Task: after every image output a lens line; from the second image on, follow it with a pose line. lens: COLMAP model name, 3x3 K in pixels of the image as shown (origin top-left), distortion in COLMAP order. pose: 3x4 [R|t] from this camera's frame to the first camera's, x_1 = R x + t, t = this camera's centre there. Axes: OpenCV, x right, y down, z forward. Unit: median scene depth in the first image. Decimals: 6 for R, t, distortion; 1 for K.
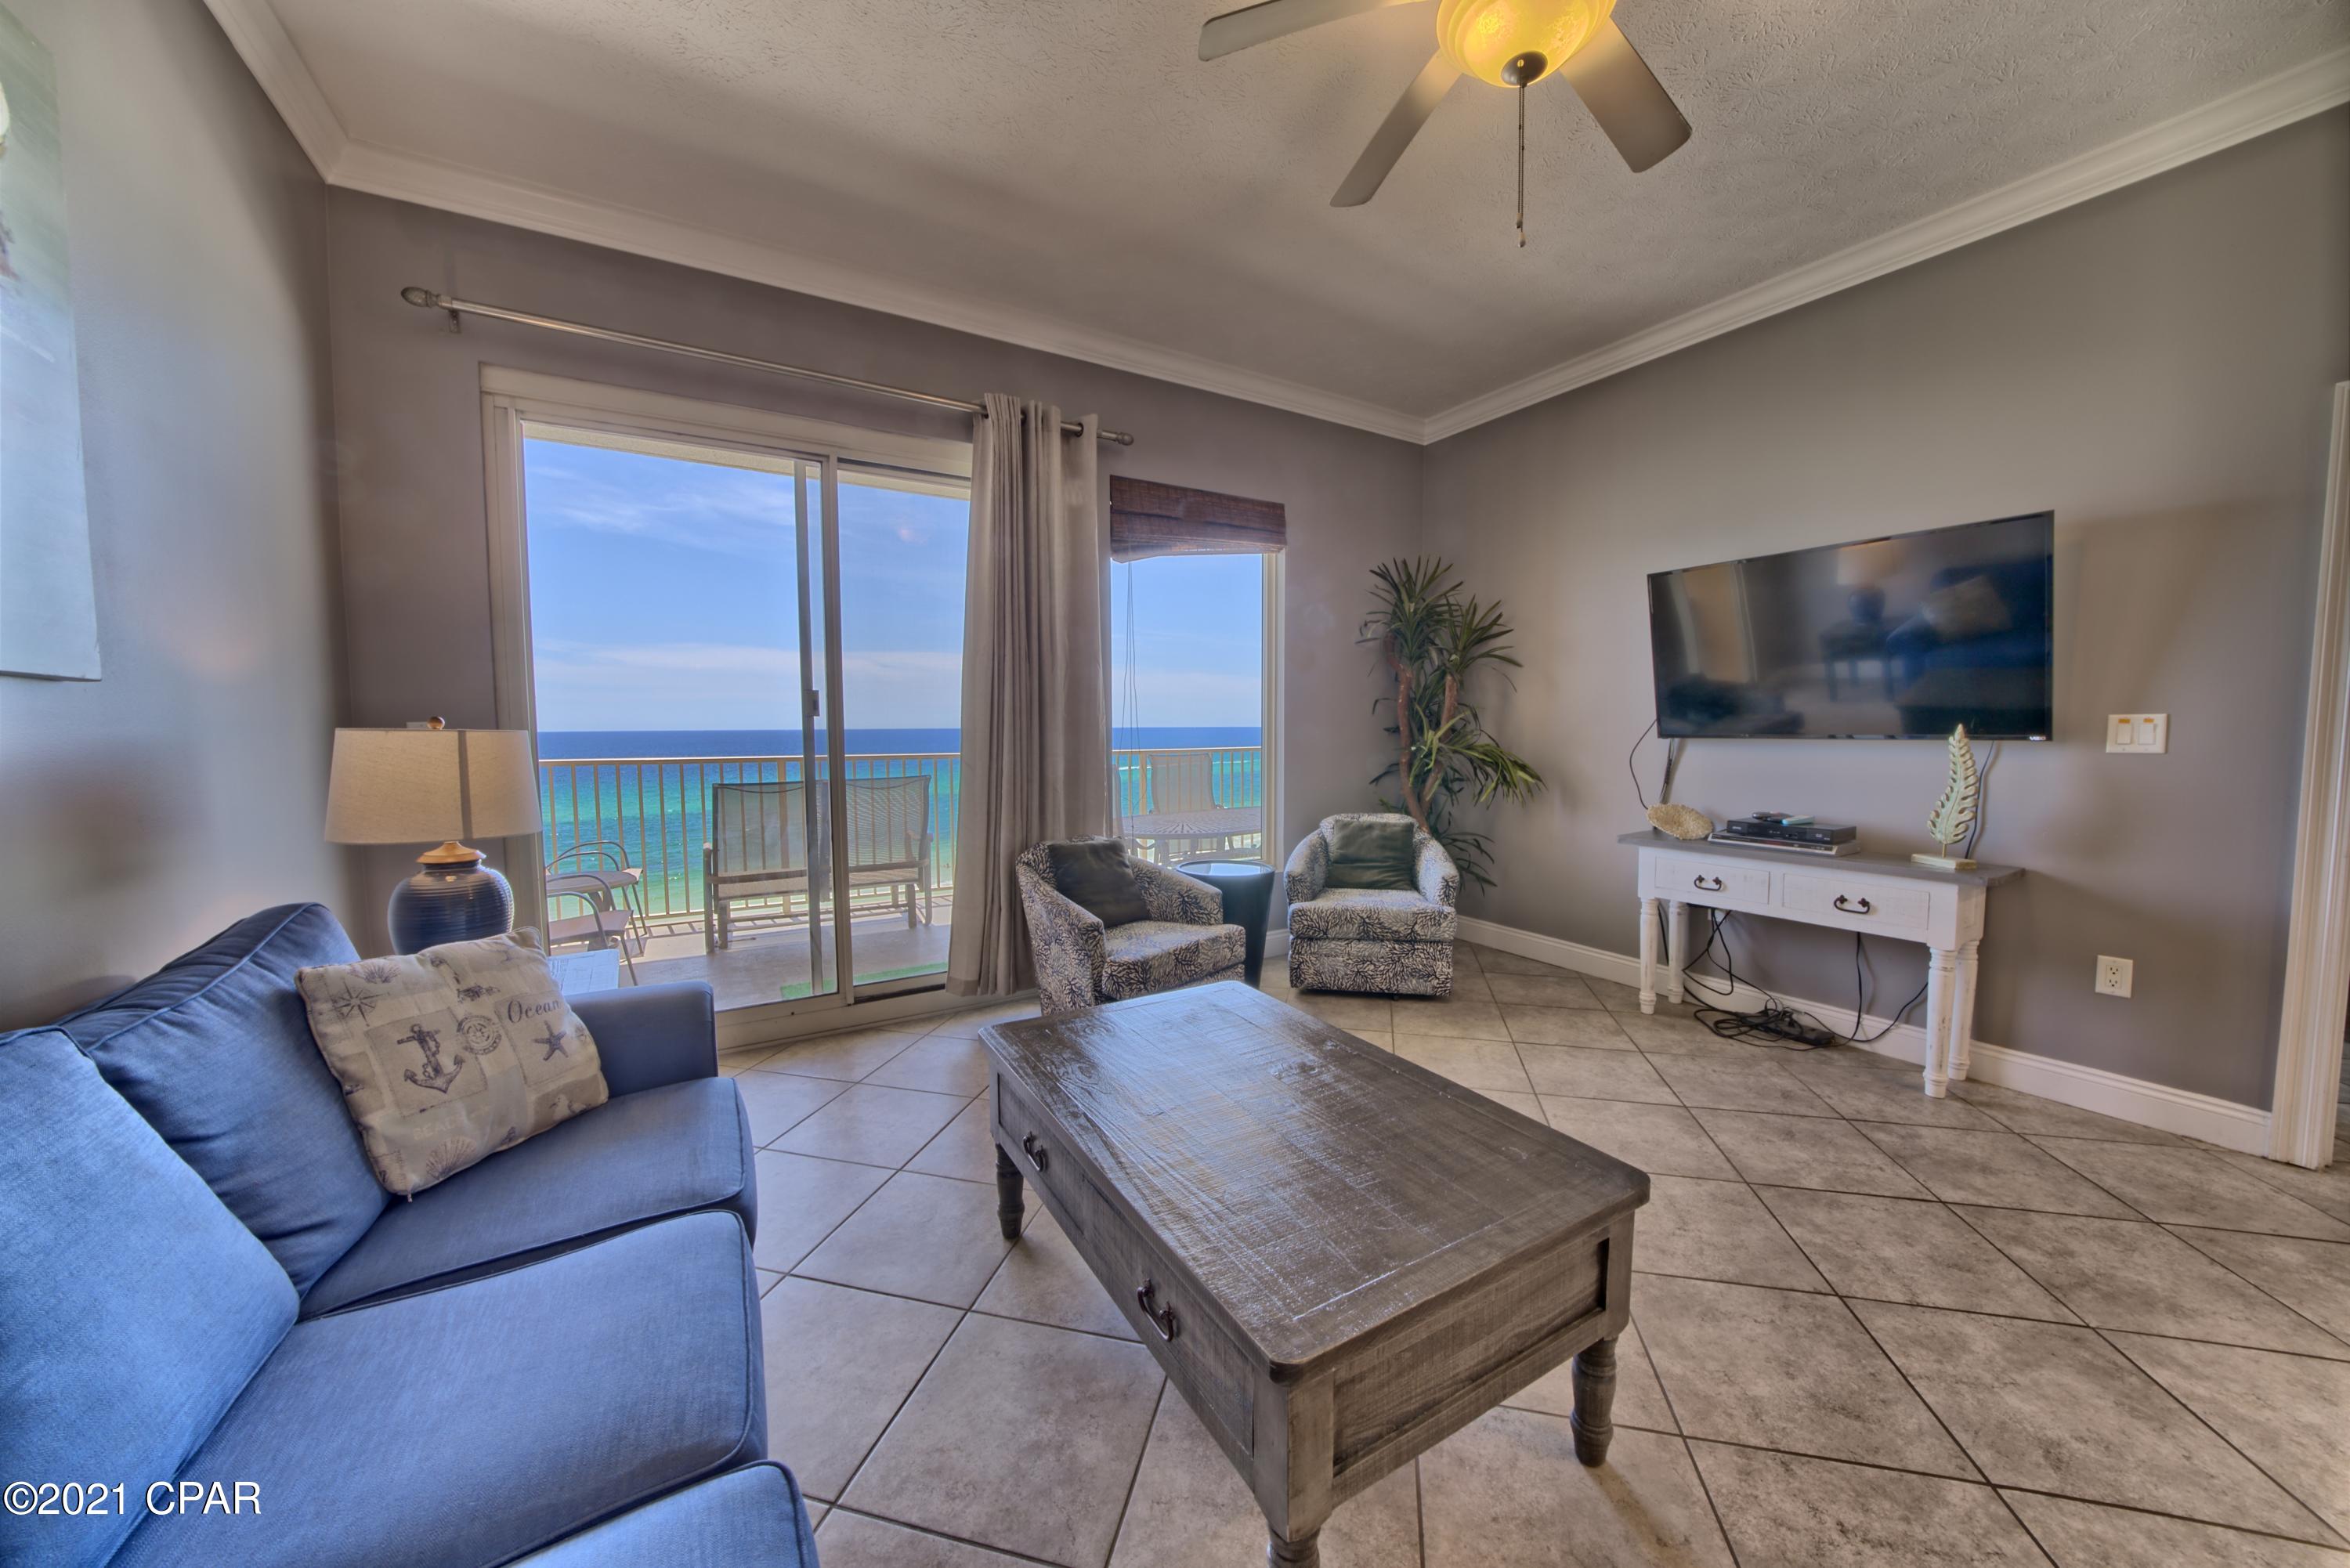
lens RADIAL K [[810.6, 0, 1171.6], [0, 810.6, 780.6], [0, 0, 1]] dist [-0.022497, 0.001272]
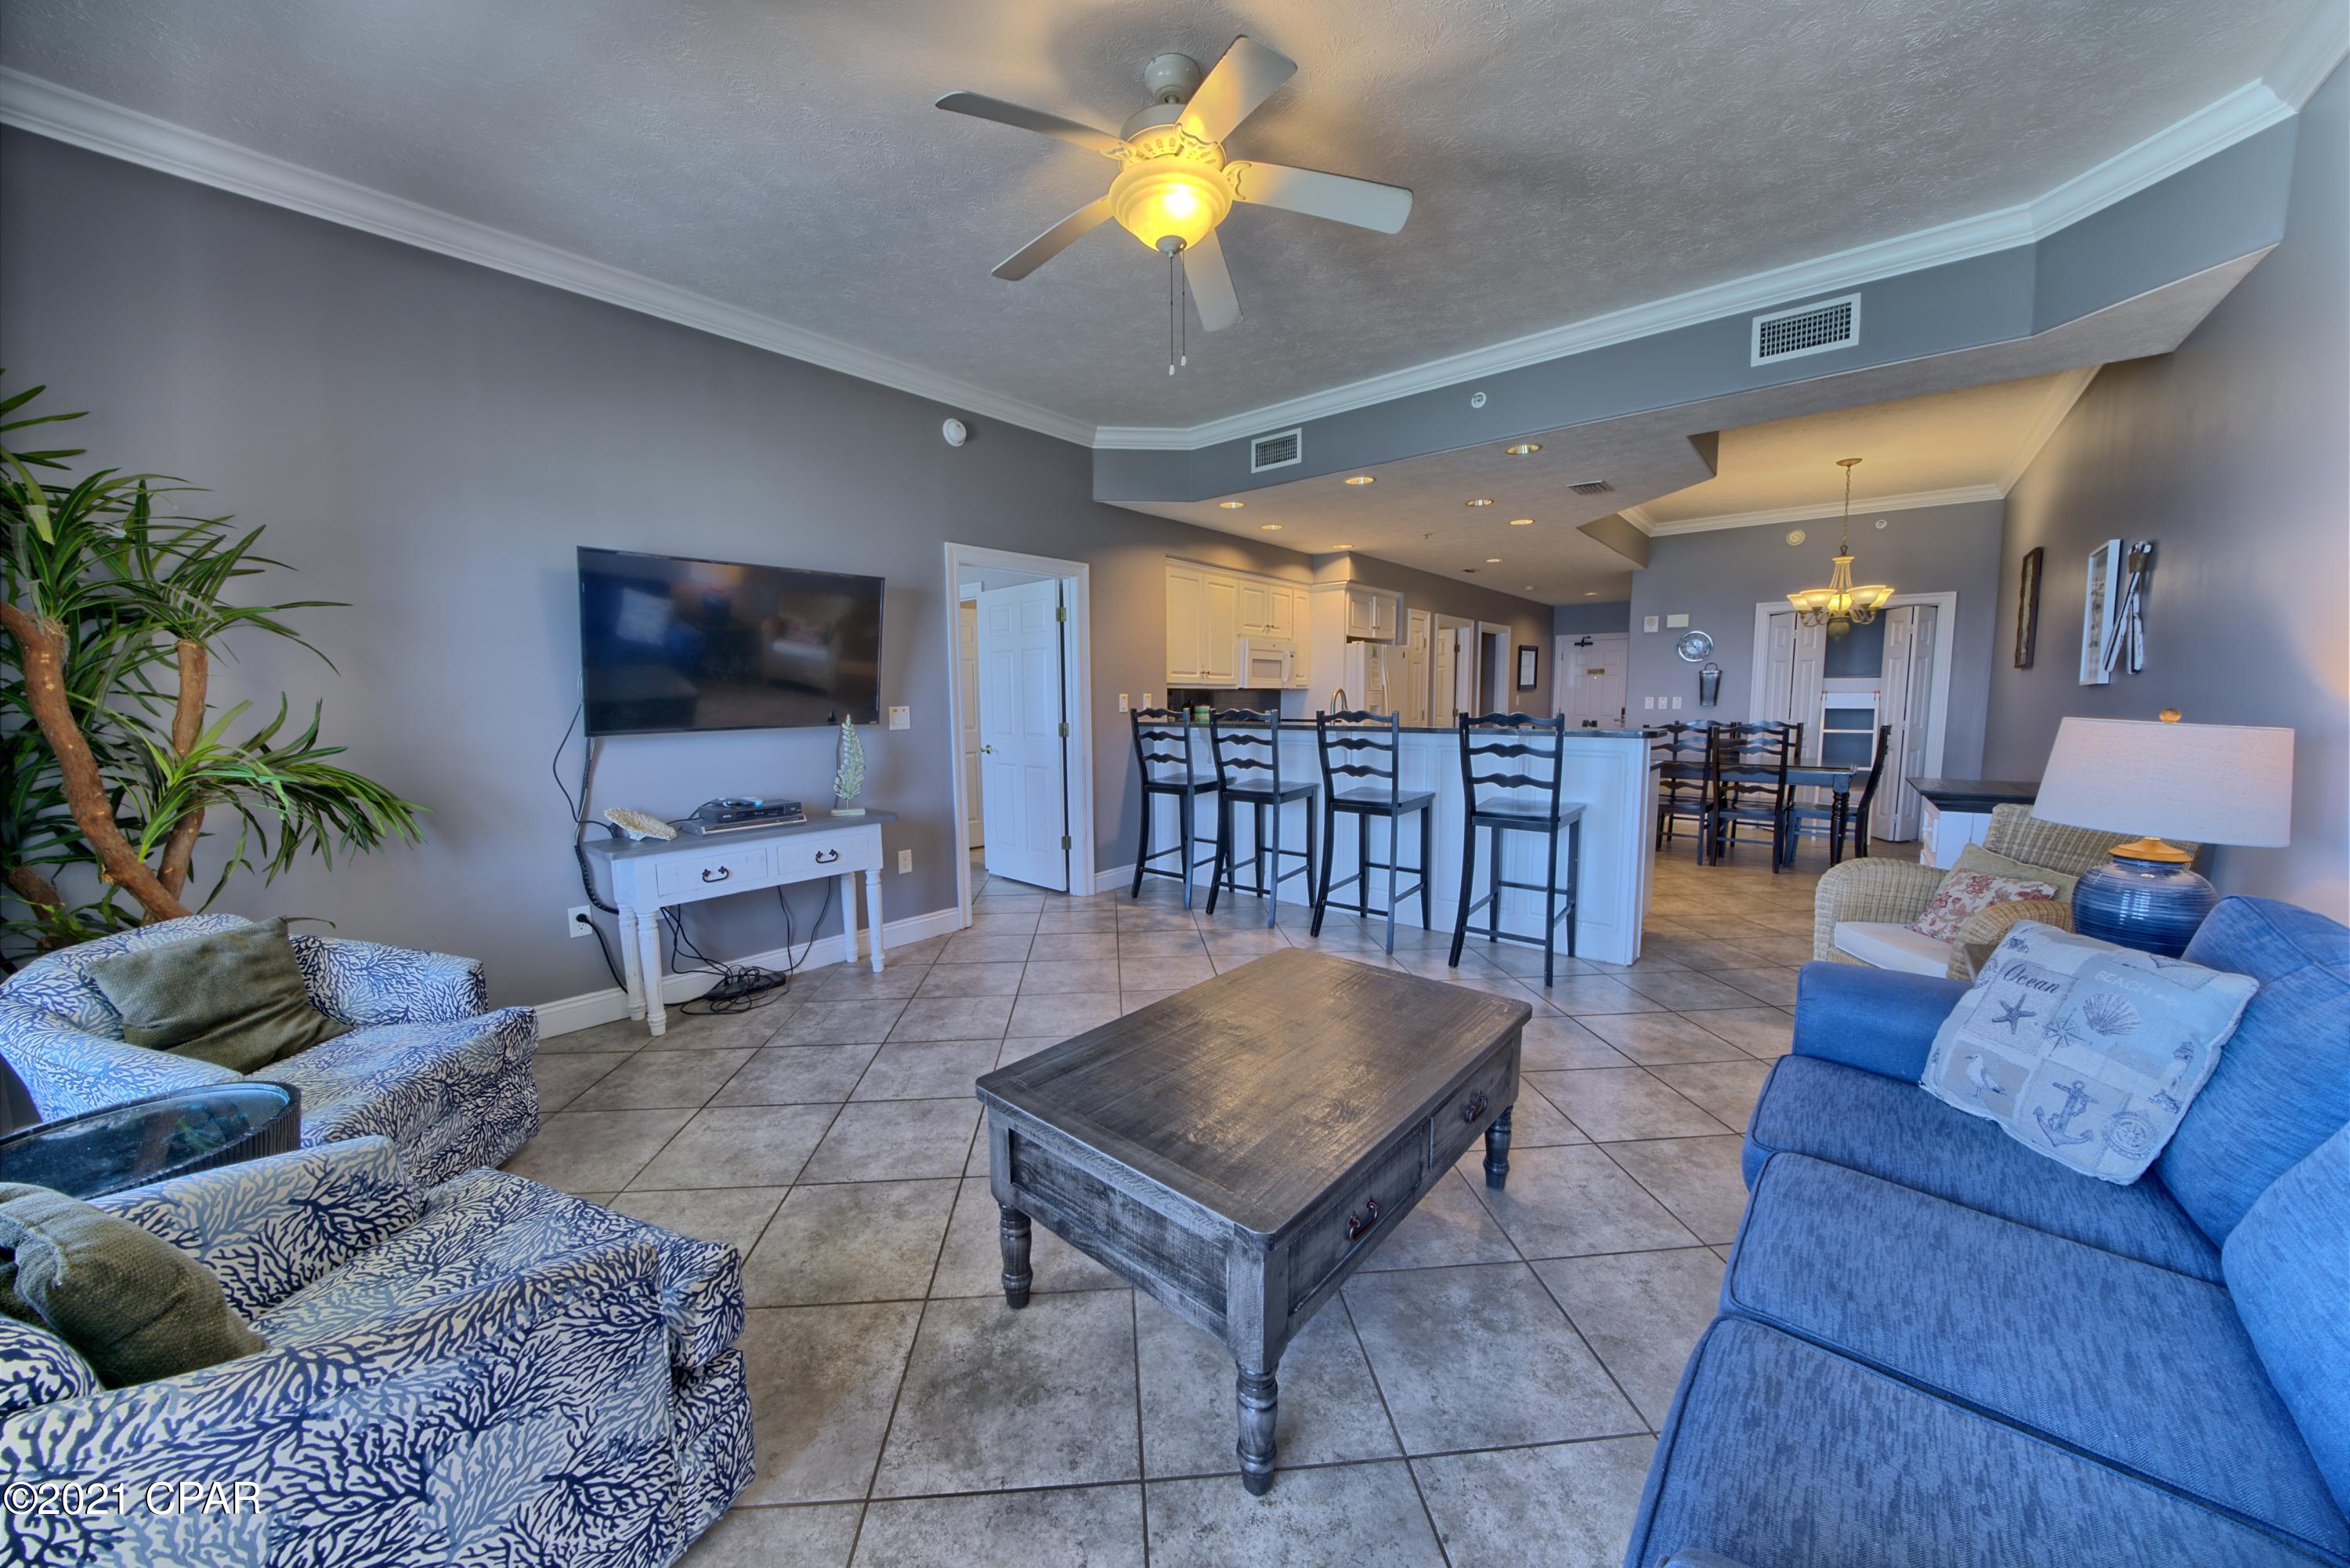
lens RADIAL K [[810.6, 0, 1171.6], [0, 810.6, 780.6], [0, 0, 1]] dist [-0.022497, 0.001272]
pose [[-0.317018, -0.093176, 0.943831, -0.492276], [0.074540, 0.989636, 0.122735, -0.076324], [-0.945486, 0.109262, -0.306787, 0.786792]]
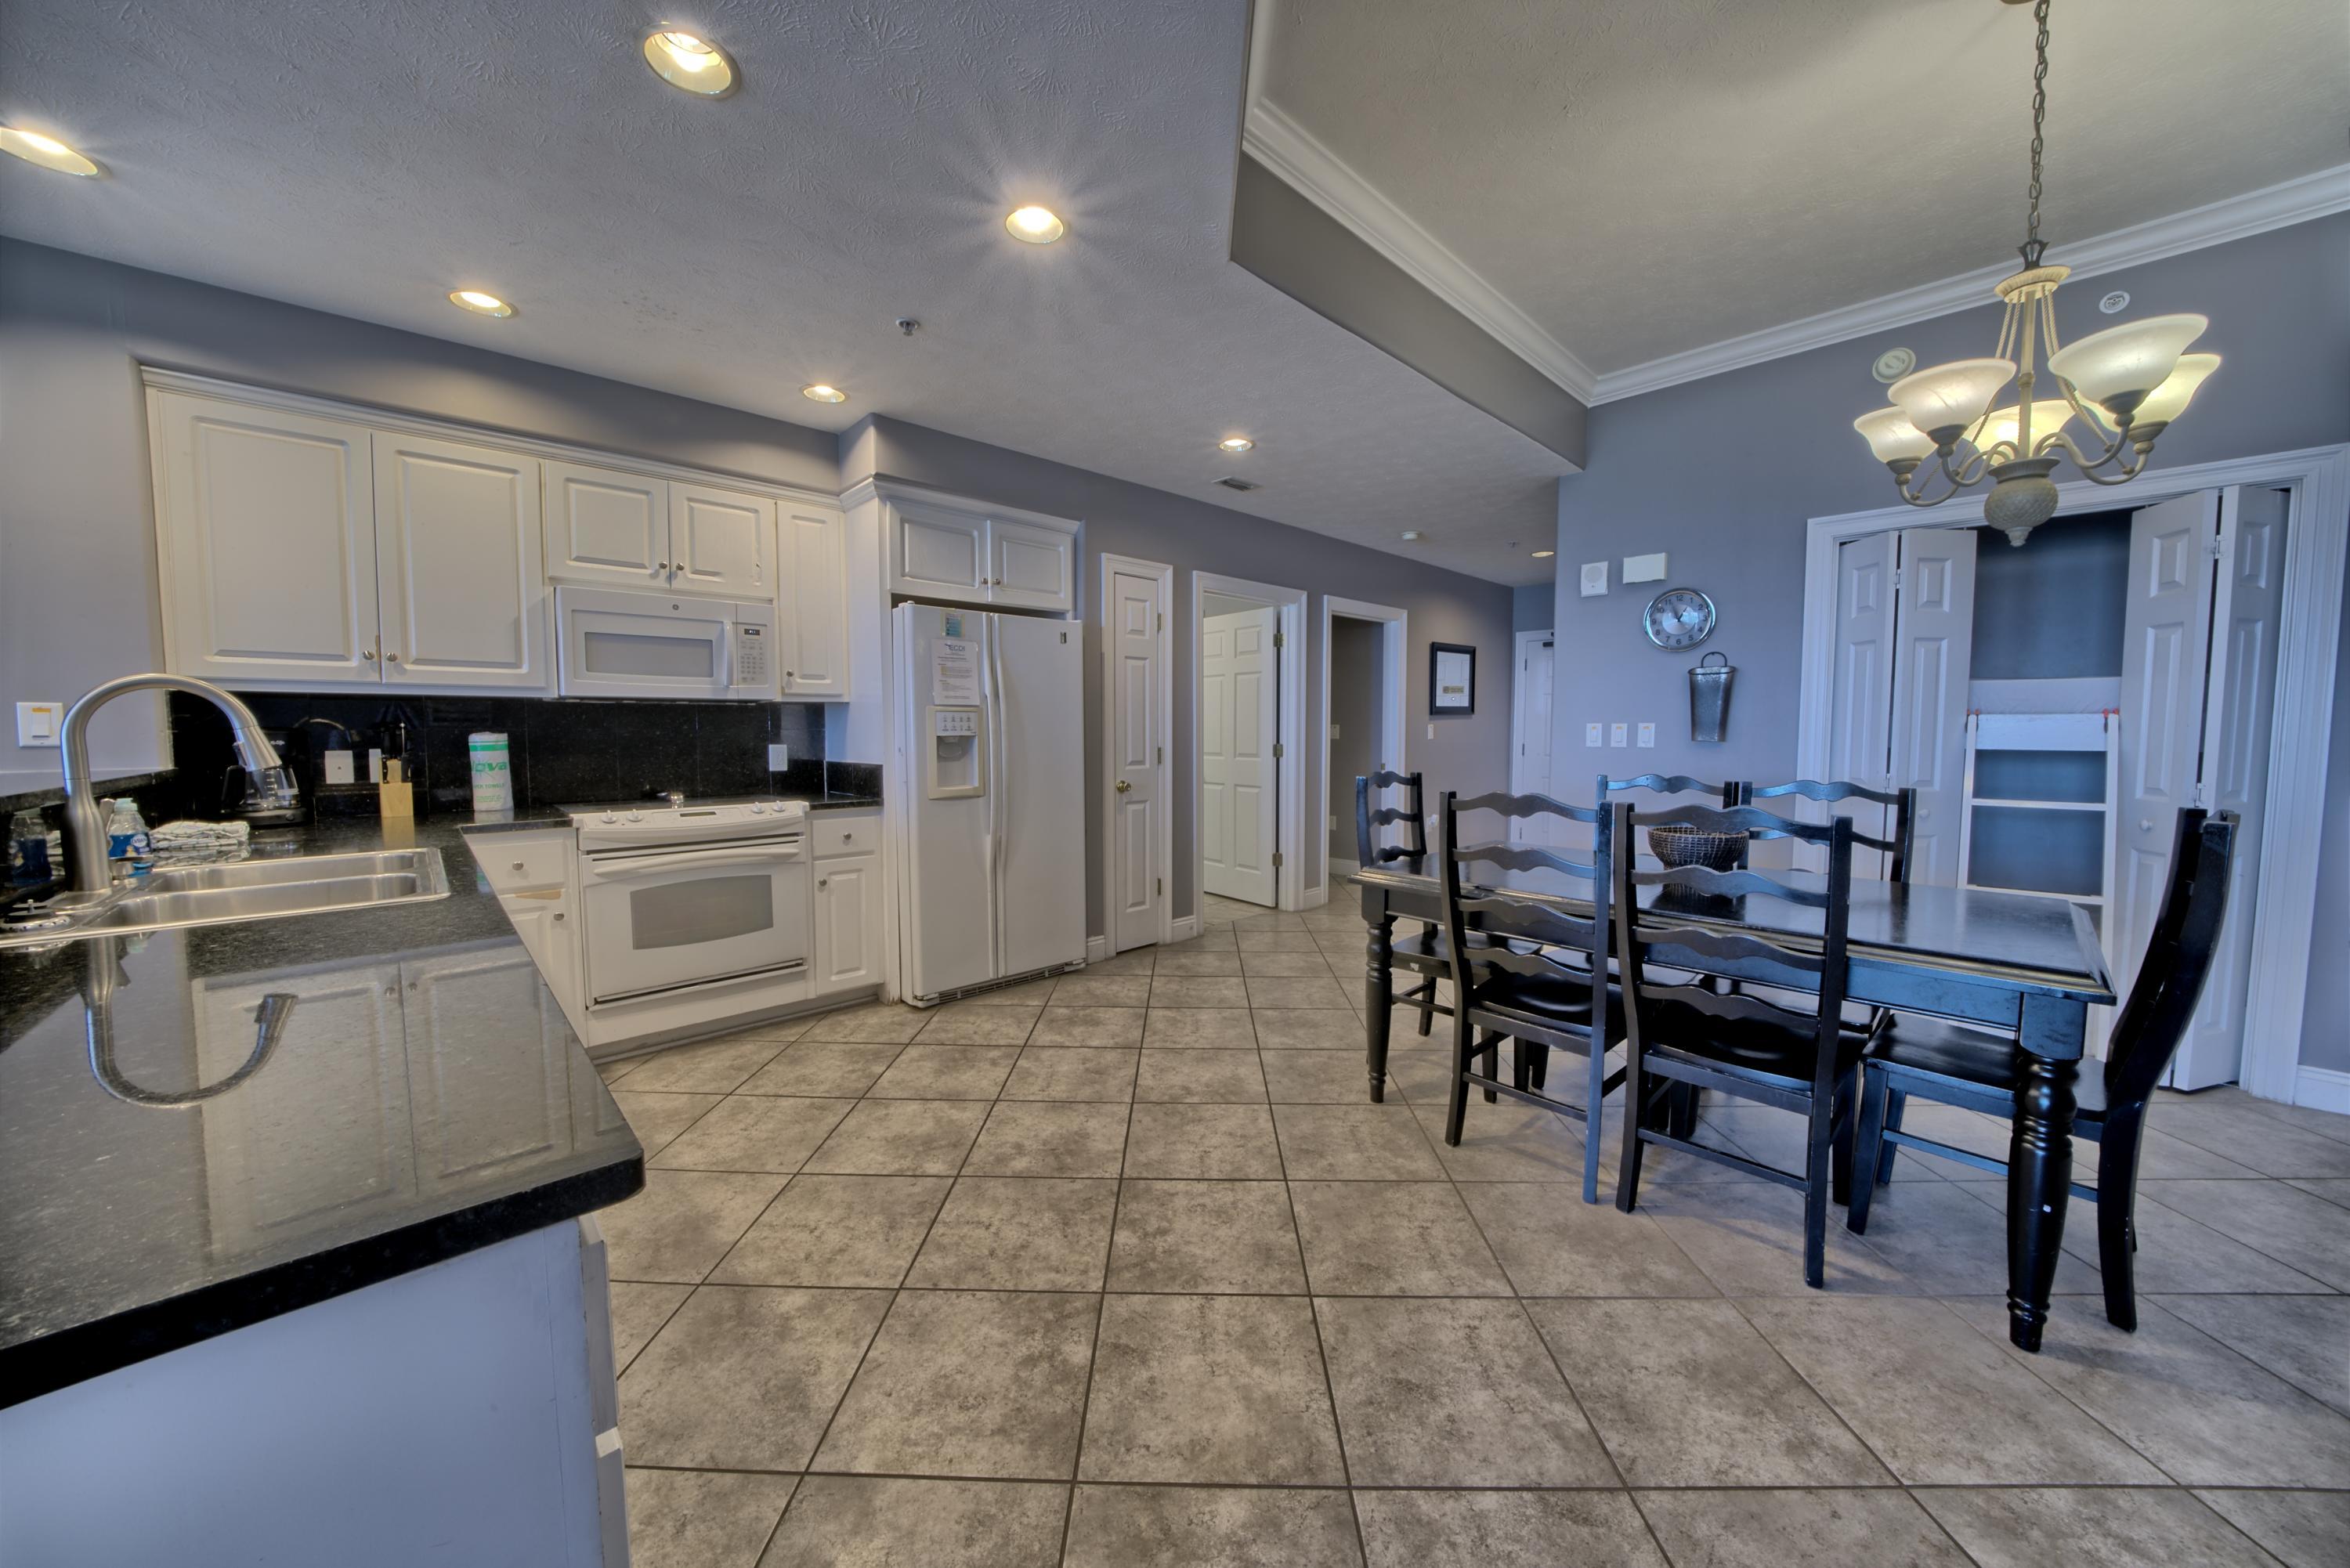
lens RADIAL K [[810.6, 0, 1171.6], [0, 810.6, 780.6], [0, 0, 1]] dist [-0.022497, 0.001272]
pose [[-0.218658, -0.058950, 0.974019, 0.393751], [0.069470, 0.994700, 0.075797, 0.039970], [-0.973326, 0.084239, -0.213404, -0.589838]]
